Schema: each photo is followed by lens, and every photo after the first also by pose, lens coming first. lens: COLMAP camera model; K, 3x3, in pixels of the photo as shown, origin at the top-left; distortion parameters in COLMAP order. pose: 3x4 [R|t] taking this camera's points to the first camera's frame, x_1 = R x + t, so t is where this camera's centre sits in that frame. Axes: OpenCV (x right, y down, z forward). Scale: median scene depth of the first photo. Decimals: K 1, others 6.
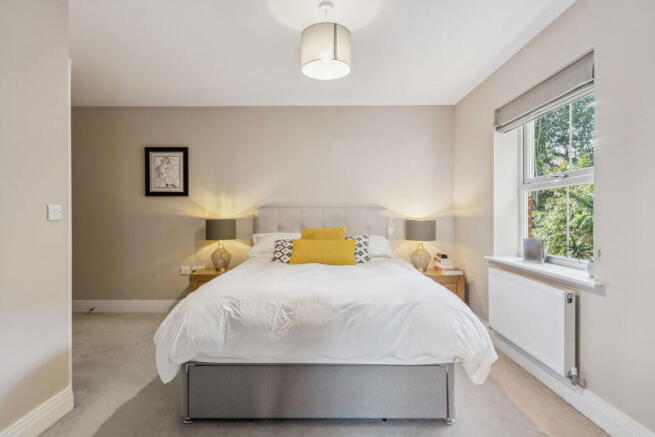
lens RADIAL K [[347.6, 0, 330.4], [0, 347.6, 217.7], [0, 0, 1]] dist [-0.001043, -0.001536]
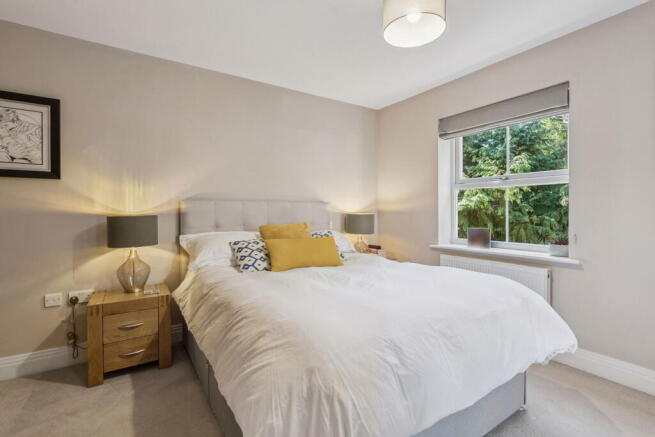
lens RADIAL K [[299.3, 0, 326.2], [0, 299.3, 214.1], [0, 0, 1]] dist [-0.000395, -0.001702]
pose [[0.828768, -0.009014, 0.559520, -0.321038], [0.006279, 0.999957, 0.006809, -0.000493], [-0.559557, -0.002130, 0.828789, 0.299375]]
